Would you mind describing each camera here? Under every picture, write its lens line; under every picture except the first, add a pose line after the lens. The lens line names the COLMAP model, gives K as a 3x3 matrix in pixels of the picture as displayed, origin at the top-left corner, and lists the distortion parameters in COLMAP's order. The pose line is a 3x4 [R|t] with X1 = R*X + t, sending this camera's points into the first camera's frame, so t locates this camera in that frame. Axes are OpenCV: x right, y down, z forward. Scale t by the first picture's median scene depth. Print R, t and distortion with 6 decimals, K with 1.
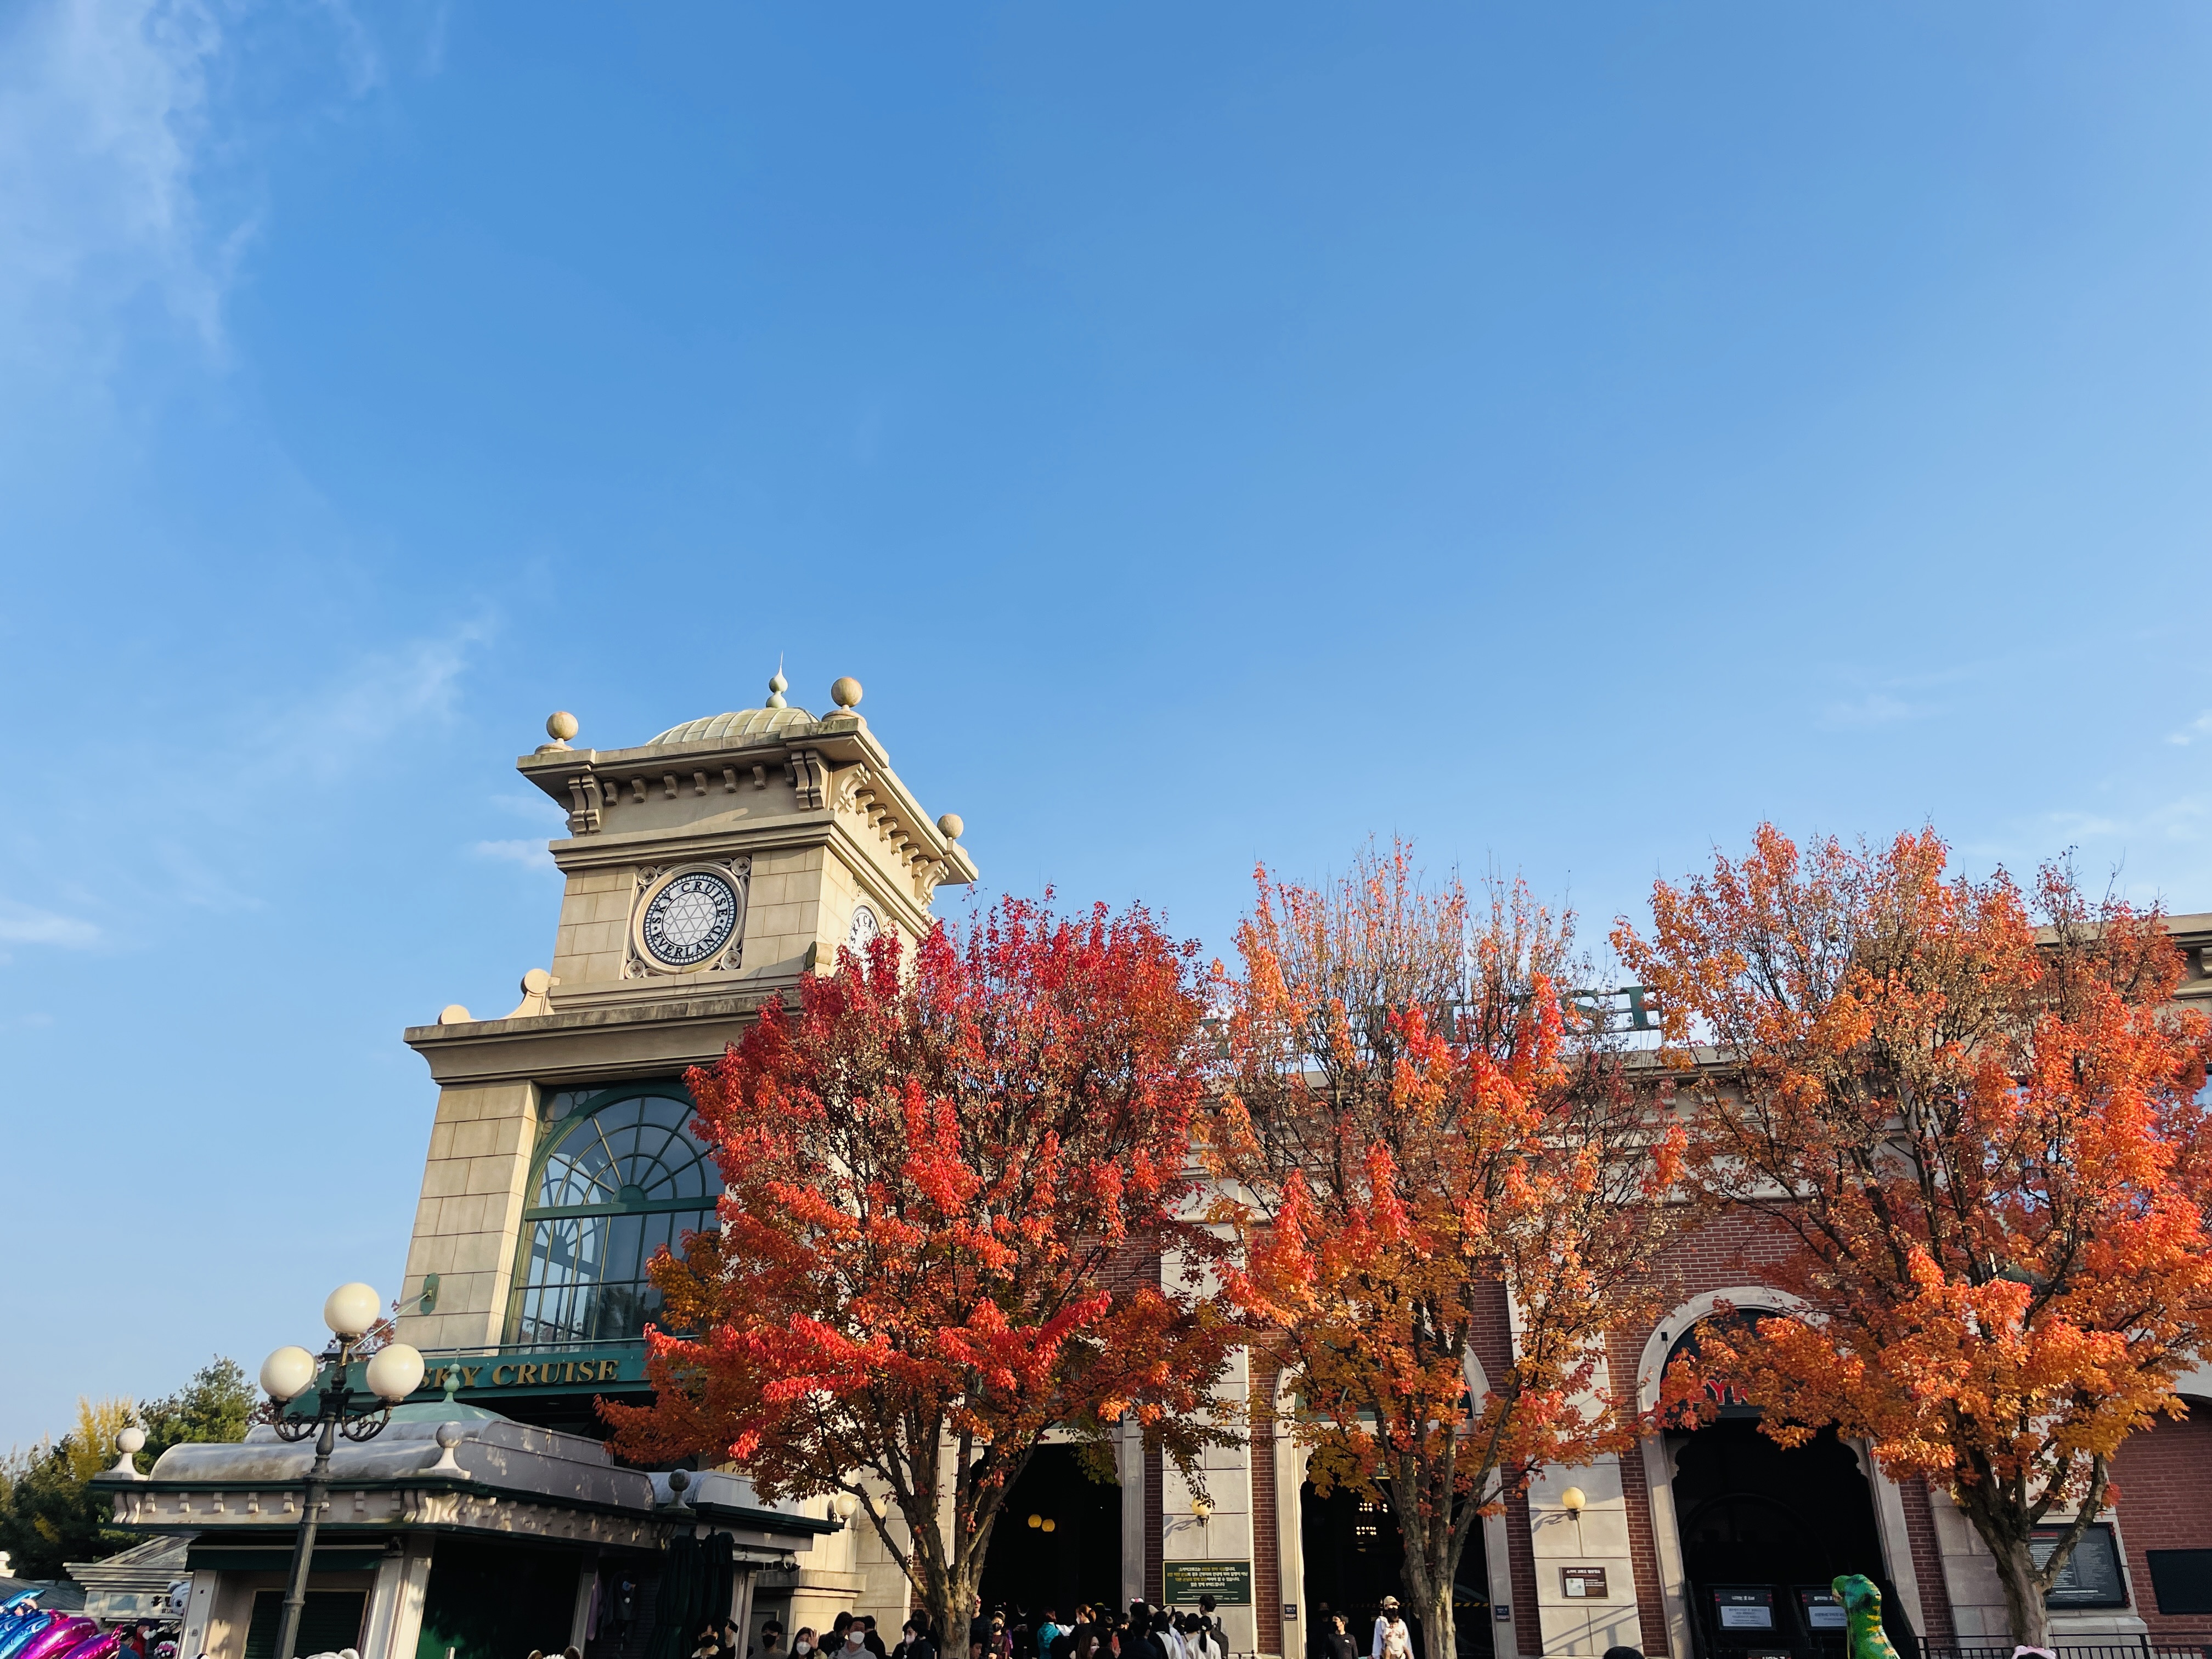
lens RADIAL K [[1707.0, 0, 1106.0], [0, 1707.0, 829.5], [0, 0, 1]] dist [0.035348, 0.001723]
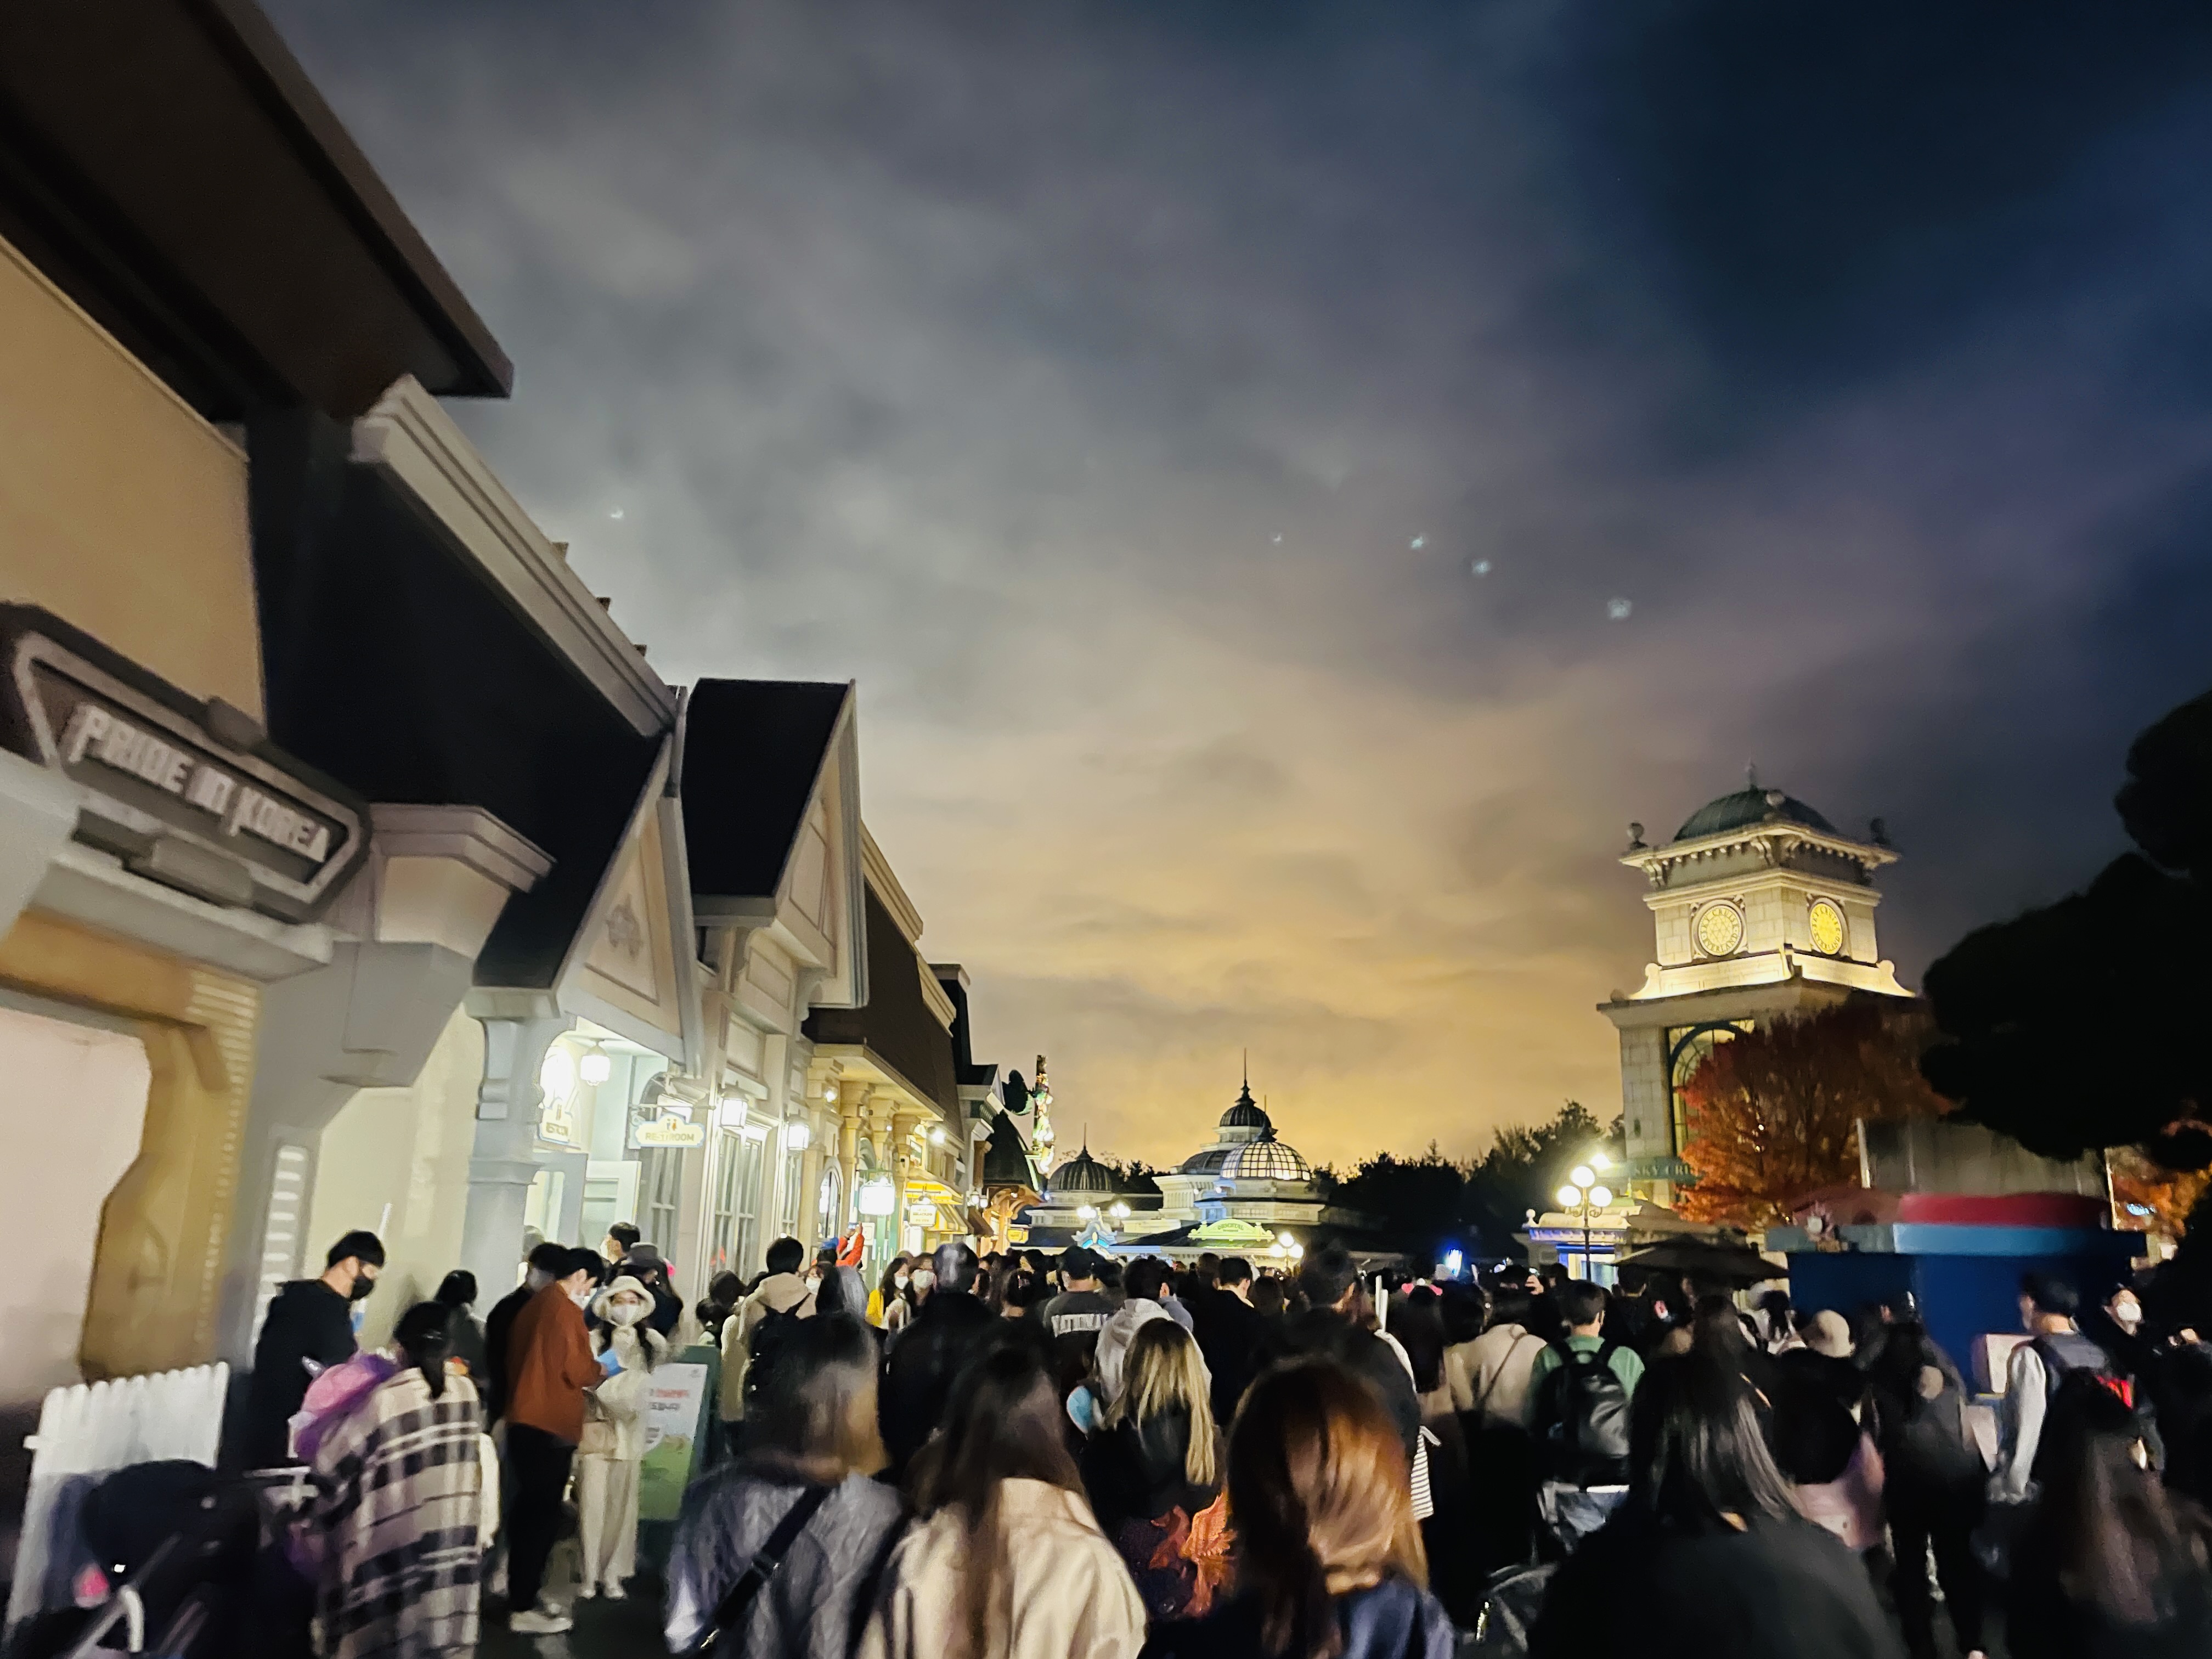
lens RADIAL K [[1707.0, 0, 1106.0], [0, 1707.0, 829.5], [0, 0, 1]] dist [0.035348, 0.001723]
pose [[0.745484, -0.165449, -0.645662, 0.498312], [0.277264, 0.957888, 0.074675, -0.386276], [0.606117, -0.234688, 0.759963, -0.840209]]
